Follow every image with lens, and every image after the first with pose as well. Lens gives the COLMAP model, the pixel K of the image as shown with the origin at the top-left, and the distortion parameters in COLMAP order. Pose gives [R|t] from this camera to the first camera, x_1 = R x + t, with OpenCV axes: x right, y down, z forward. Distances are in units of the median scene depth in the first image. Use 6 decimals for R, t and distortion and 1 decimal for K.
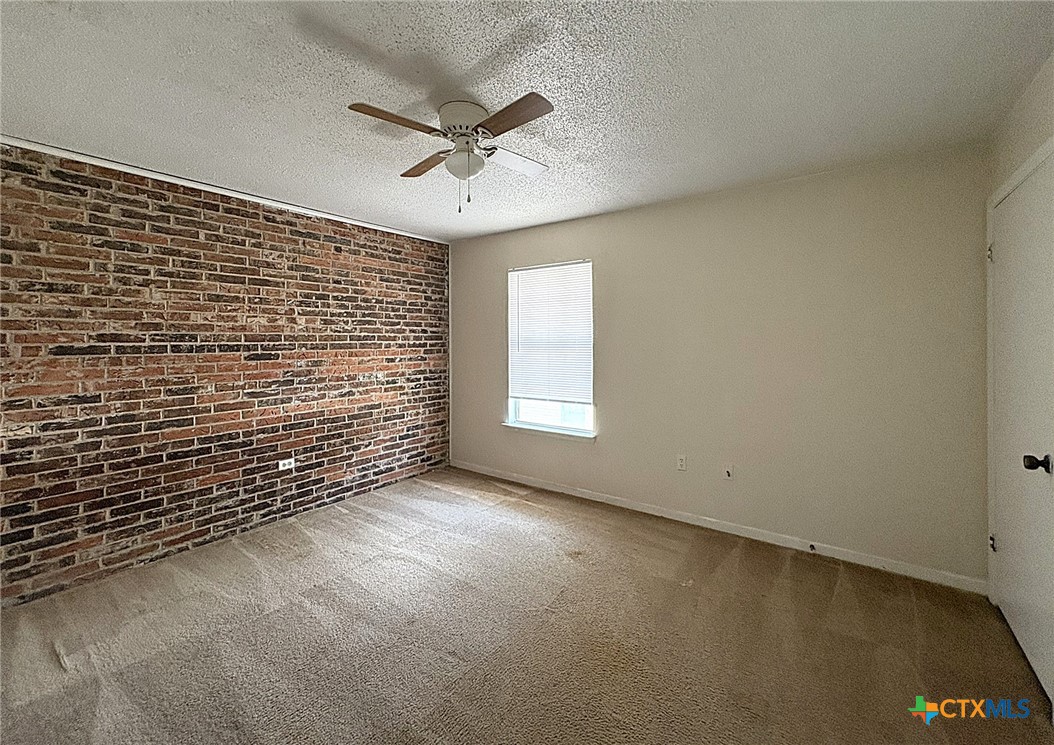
lens RADIAL K [[426.5, 0, 533.1], [0, 426.5, 336.3], [0, 0, 1]] dist [-0.003089, 0.000487]
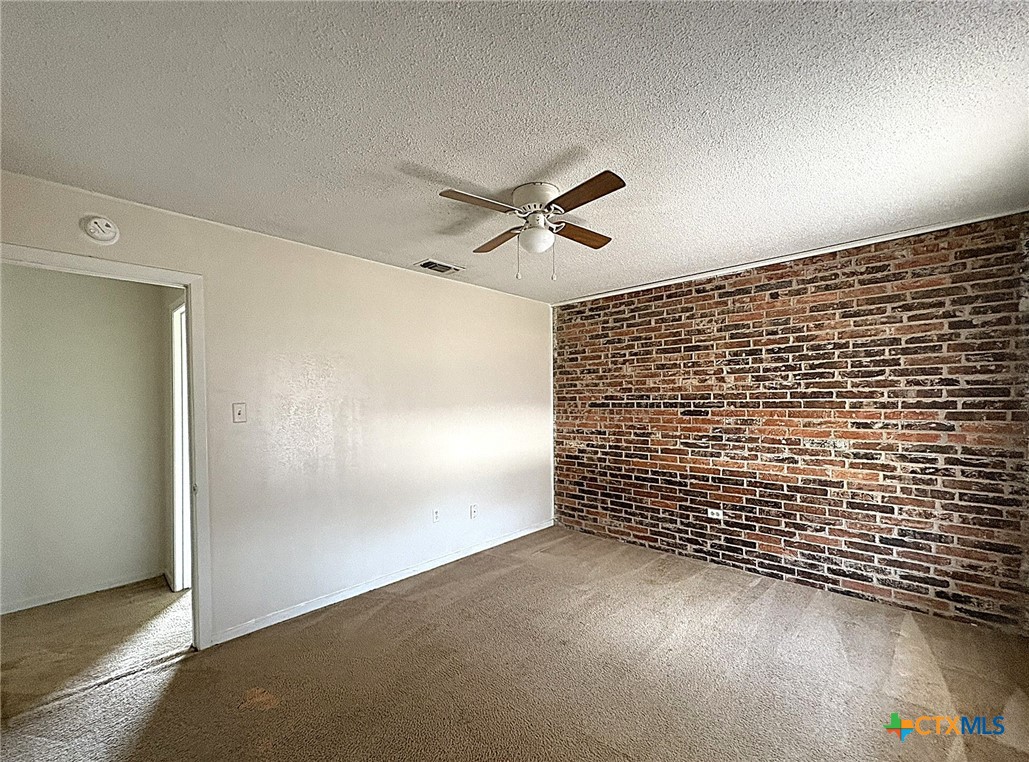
lens RADIAL K [[433.4, 0, 522.5], [0, 433.4, 401.0], [0, 0, 1]] dist [0.002617, -0.000371]
pose [[-0.109568, 0.004931, -0.993967, 0.538797], [0.017191, 0.999848, 0.003065, 0.003817], [0.993831, -0.016752, -0.109636, 0.616313]]
